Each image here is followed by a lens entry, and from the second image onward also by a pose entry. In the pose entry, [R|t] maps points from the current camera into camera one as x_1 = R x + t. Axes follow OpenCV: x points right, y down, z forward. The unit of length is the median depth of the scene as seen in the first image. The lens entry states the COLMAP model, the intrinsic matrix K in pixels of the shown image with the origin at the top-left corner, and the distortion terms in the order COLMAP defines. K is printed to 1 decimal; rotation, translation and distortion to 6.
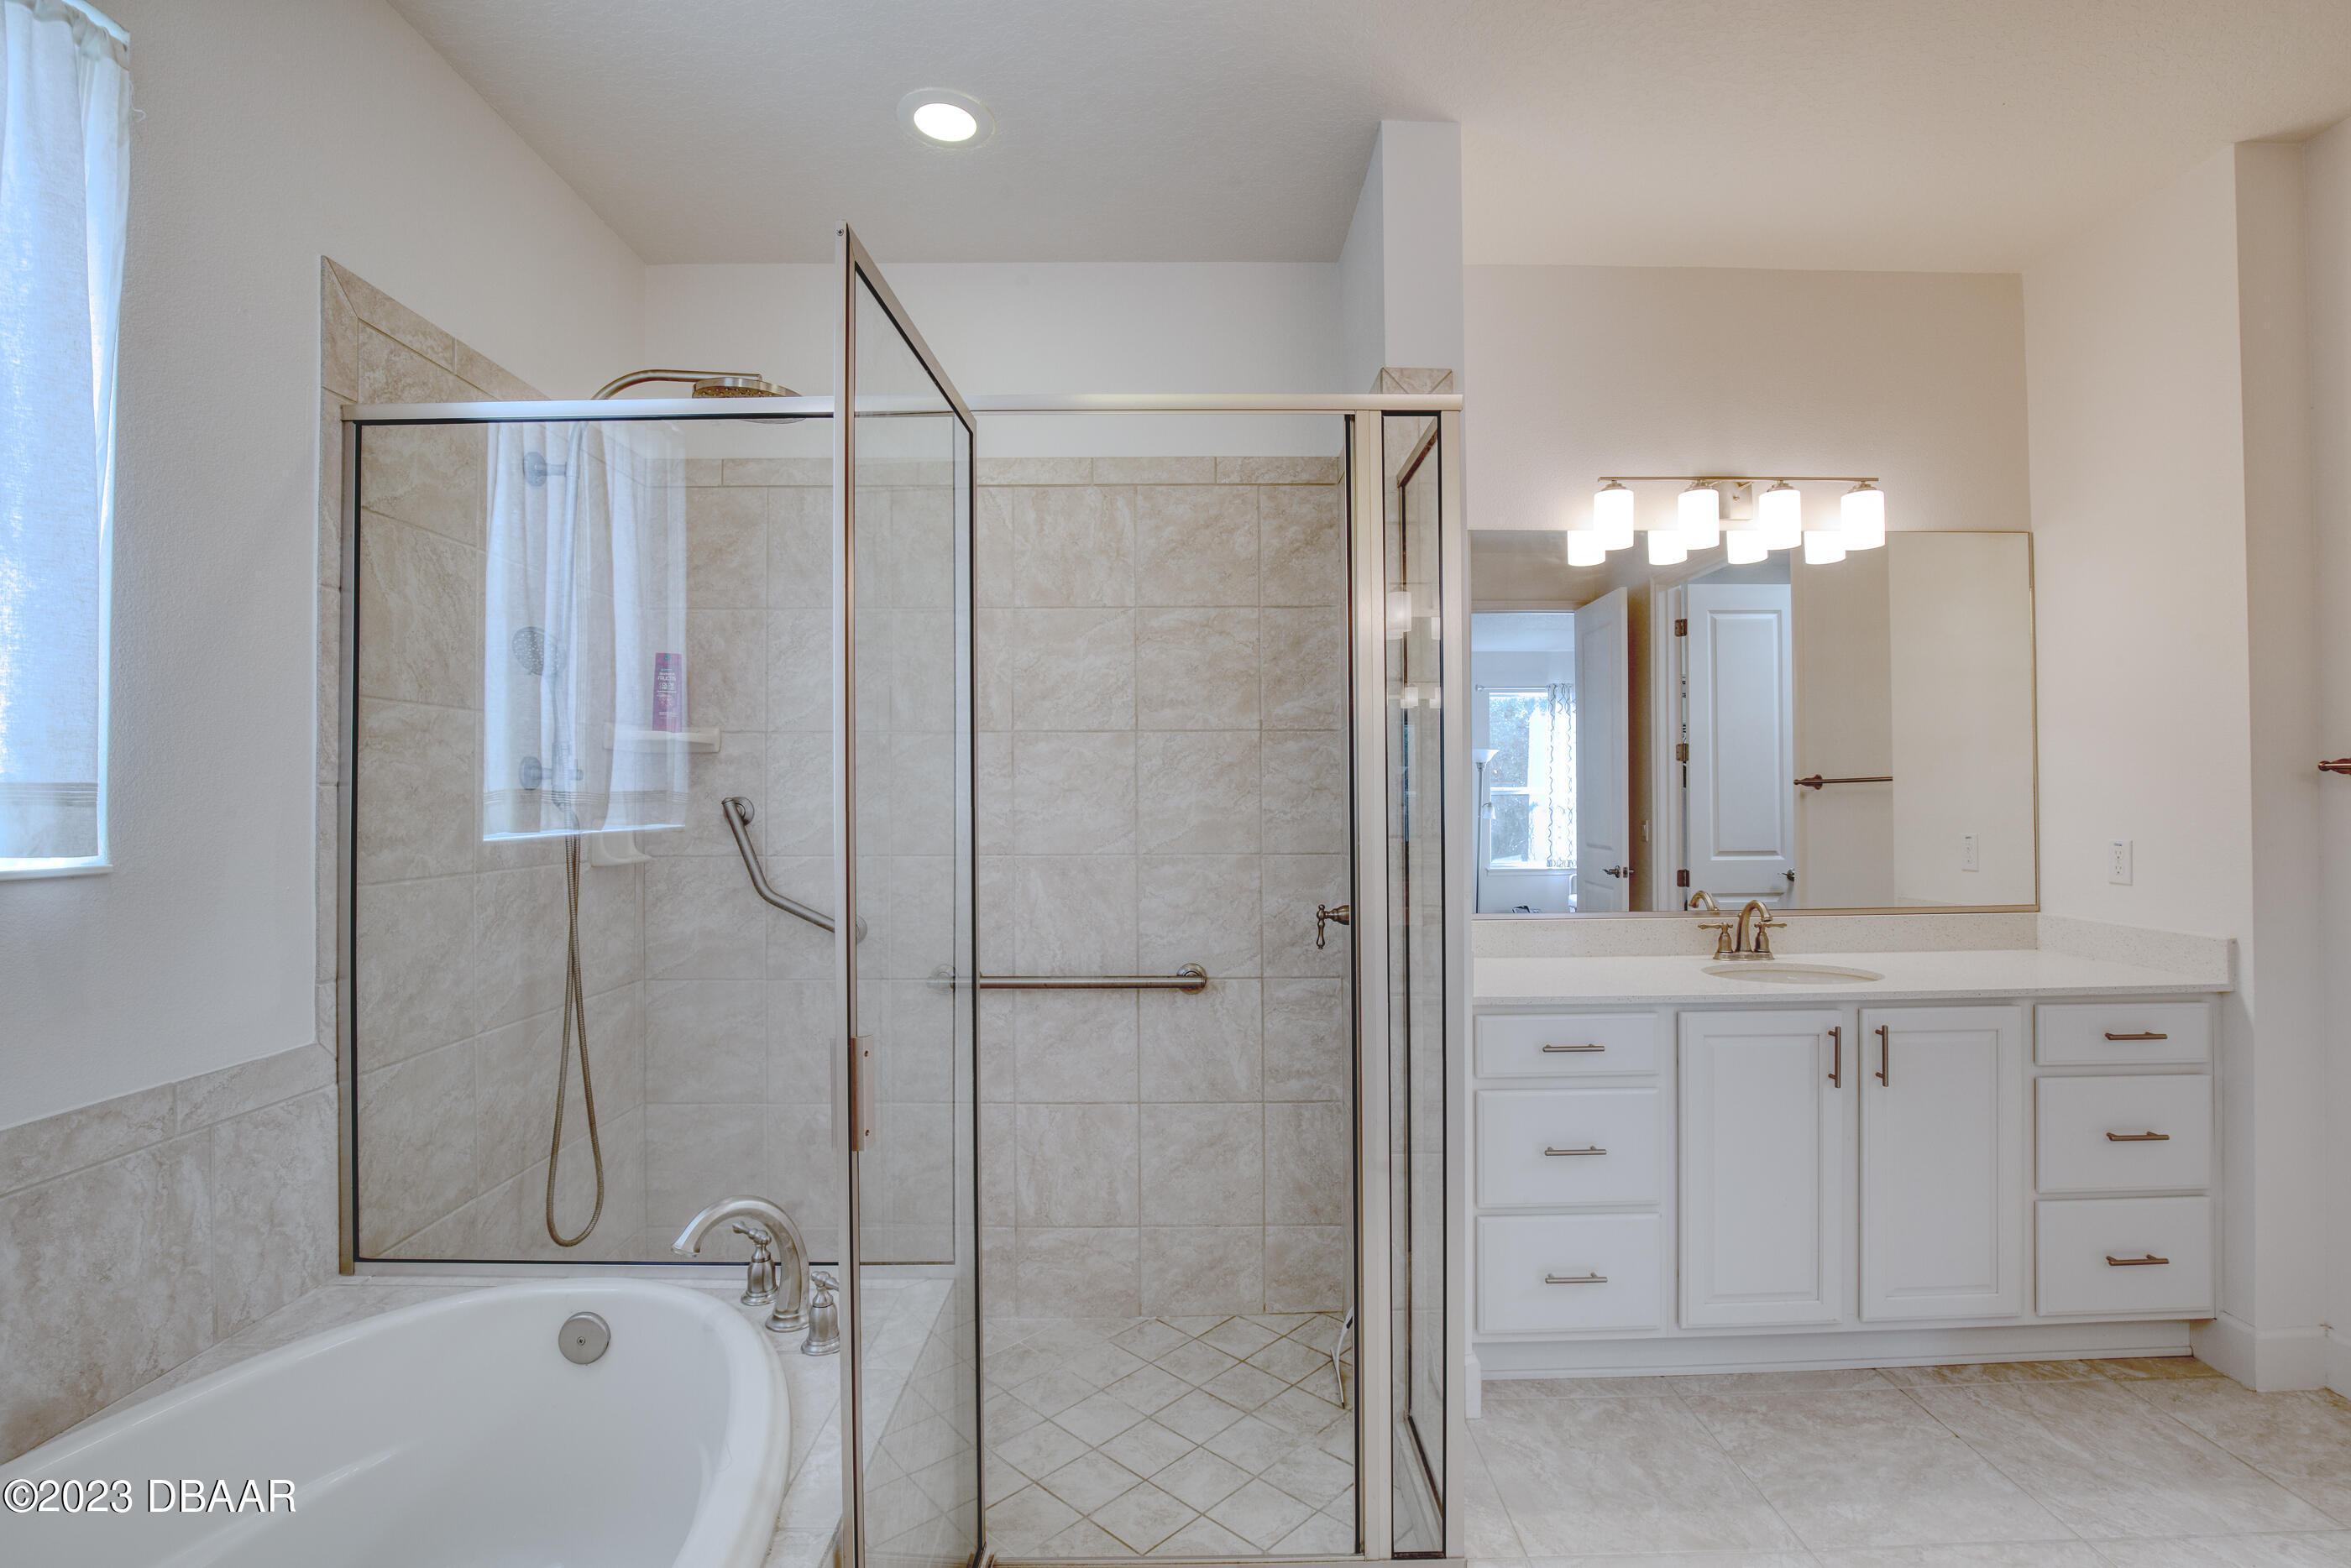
lens RADIAL K [[1098.1, 0, 1164.7], [0, 1098.1, 789.2], [0, 0, 1]] dist [-0.030831, 0.004367]
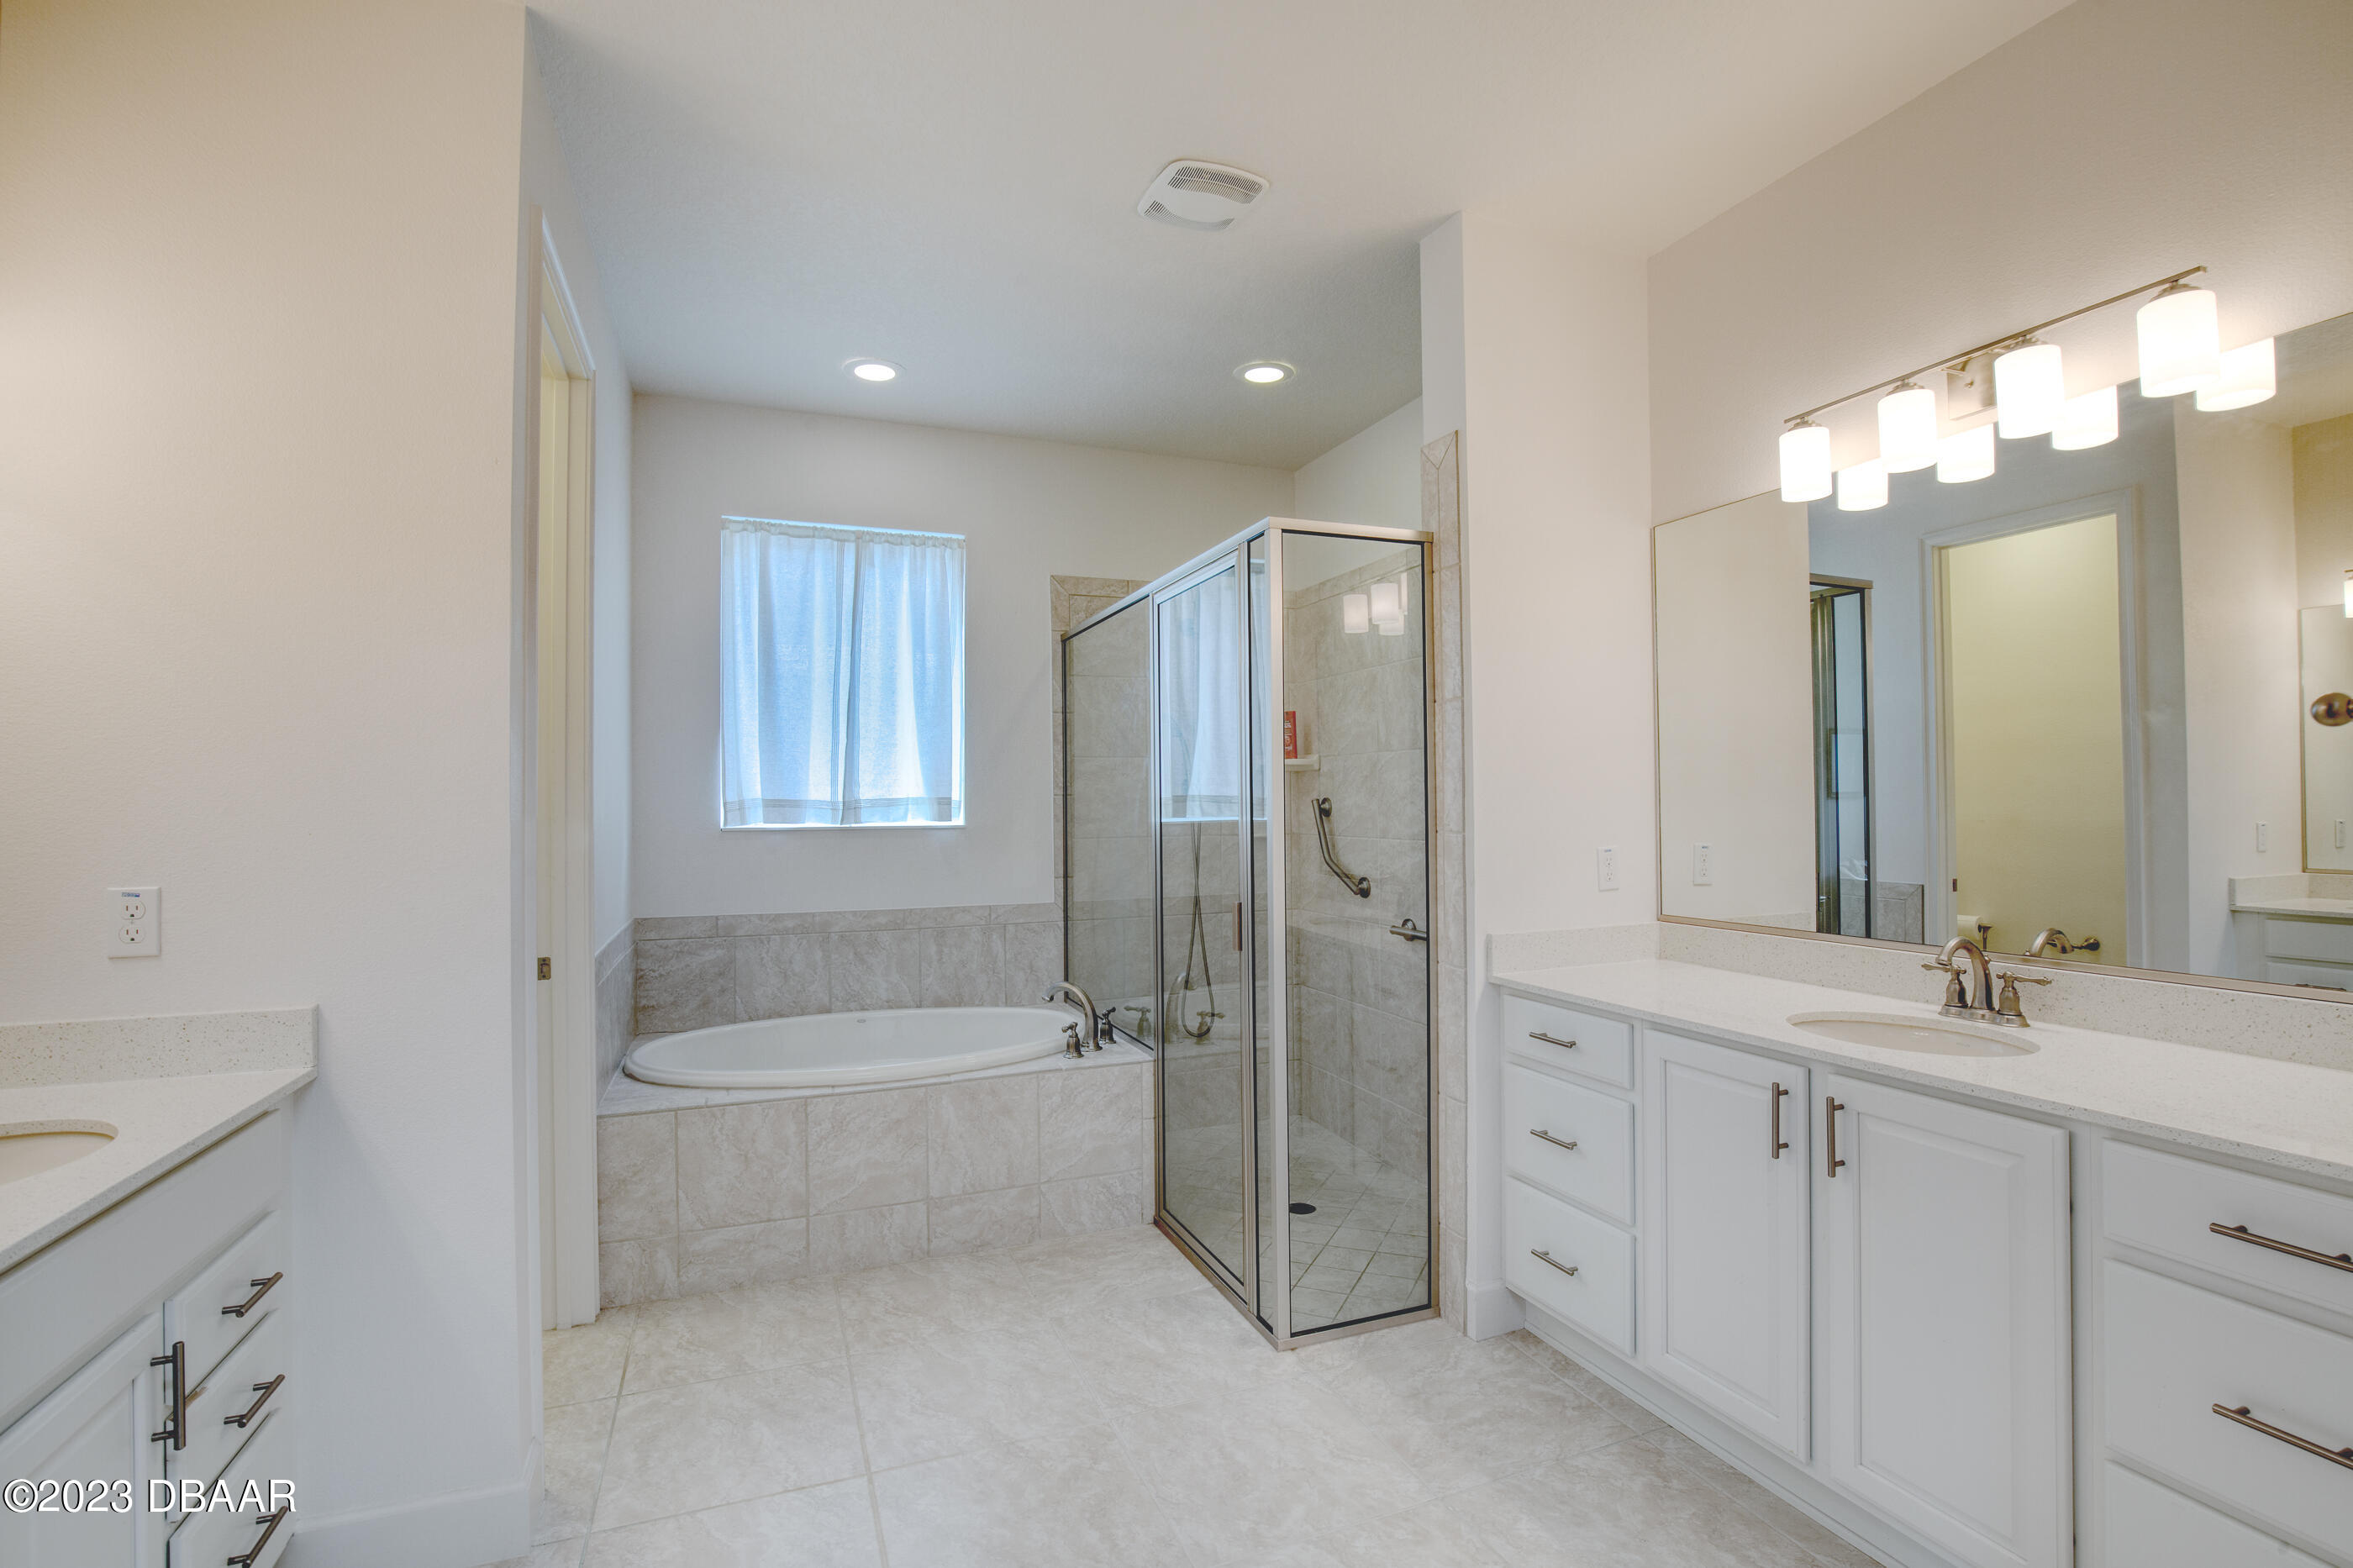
lens RADIAL K [[1099.1, 0, 1173.9], [0, 1099.1, 790.2], [0, 0, 1]] dist [-0.030831, 0.004367]
pose [[0.346035, -0.008616, -0.938182, 1.210660], [0.016512, 0.999859, -0.003092, -0.002792], [0.938076, -0.014421, 0.346129, 0.300814]]
